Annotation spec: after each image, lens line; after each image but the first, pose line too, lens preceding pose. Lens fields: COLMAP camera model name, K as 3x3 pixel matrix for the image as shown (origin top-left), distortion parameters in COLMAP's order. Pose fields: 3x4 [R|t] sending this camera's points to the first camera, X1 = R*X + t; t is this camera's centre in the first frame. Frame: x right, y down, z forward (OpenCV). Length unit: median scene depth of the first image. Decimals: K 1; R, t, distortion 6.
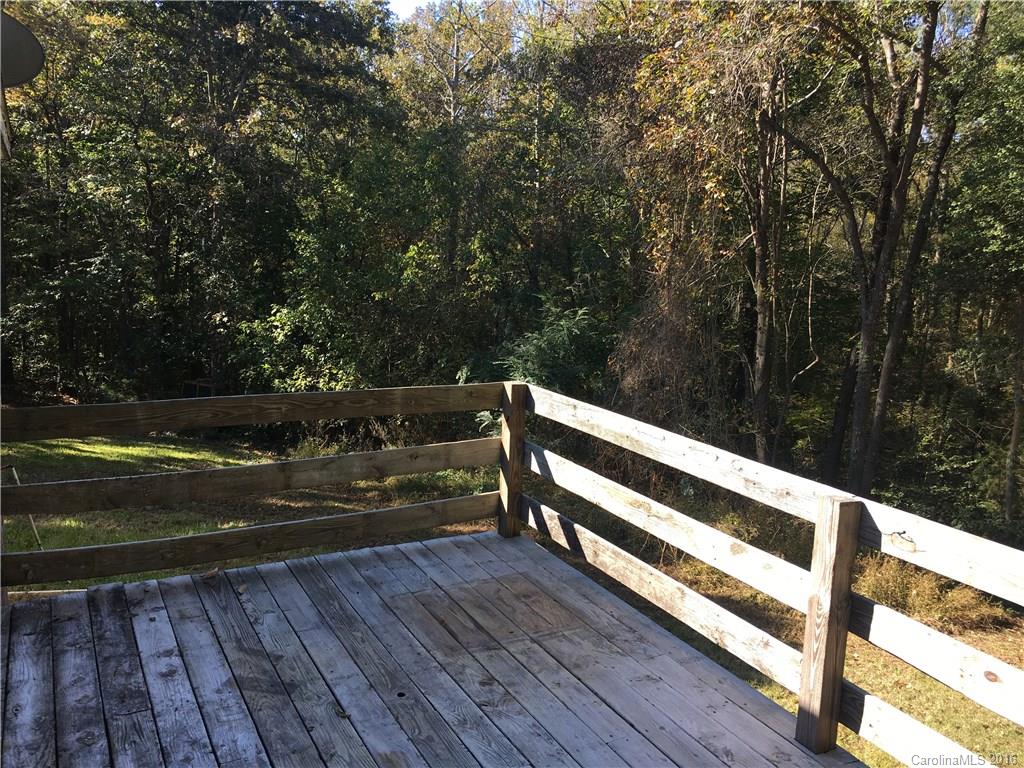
lens RADIAL K [[877.2, 0, 503.6], [0, 877.2, 386.6], [0, 0, 1]] dist [0.069091, -0.105164]
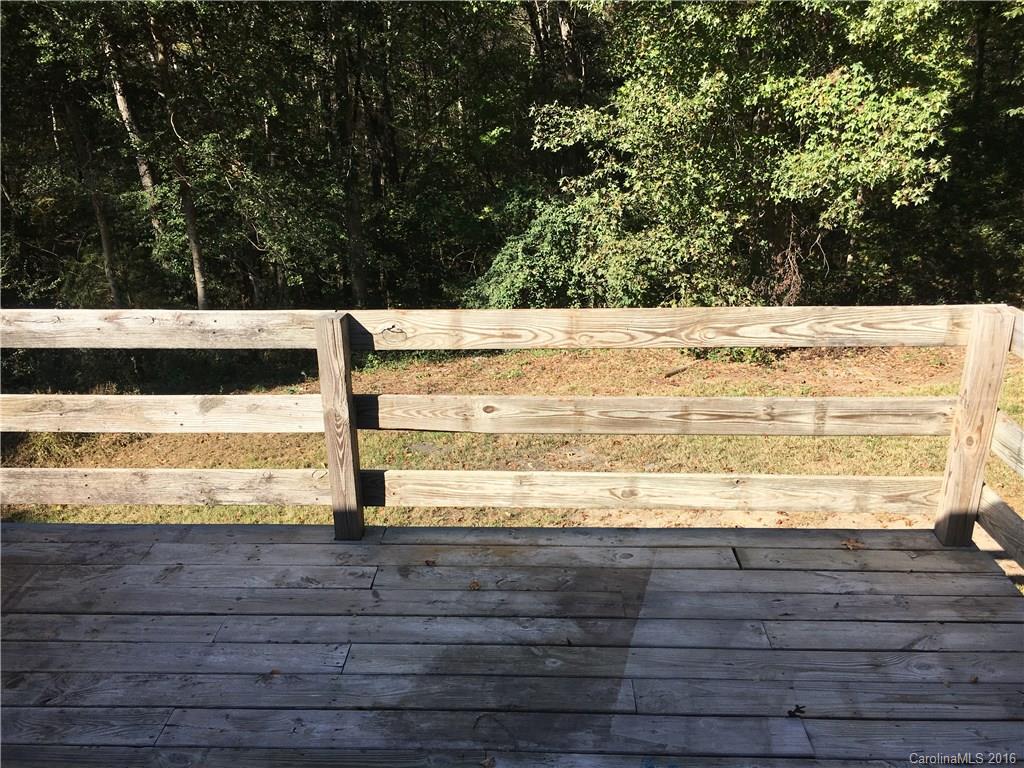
lens RADIAL K [[877.2, 0, 507.3], [0, 877.2, 383.8], [0, 0, 1]] dist [0.069091, -0.105164]
pose [[0.499114, -0.346903, 0.794068, -0.383555], [0.182362, 0.937898, 0.295114, -0.071701], [-0.847130, -0.002487, 0.531380, 0.251235]]
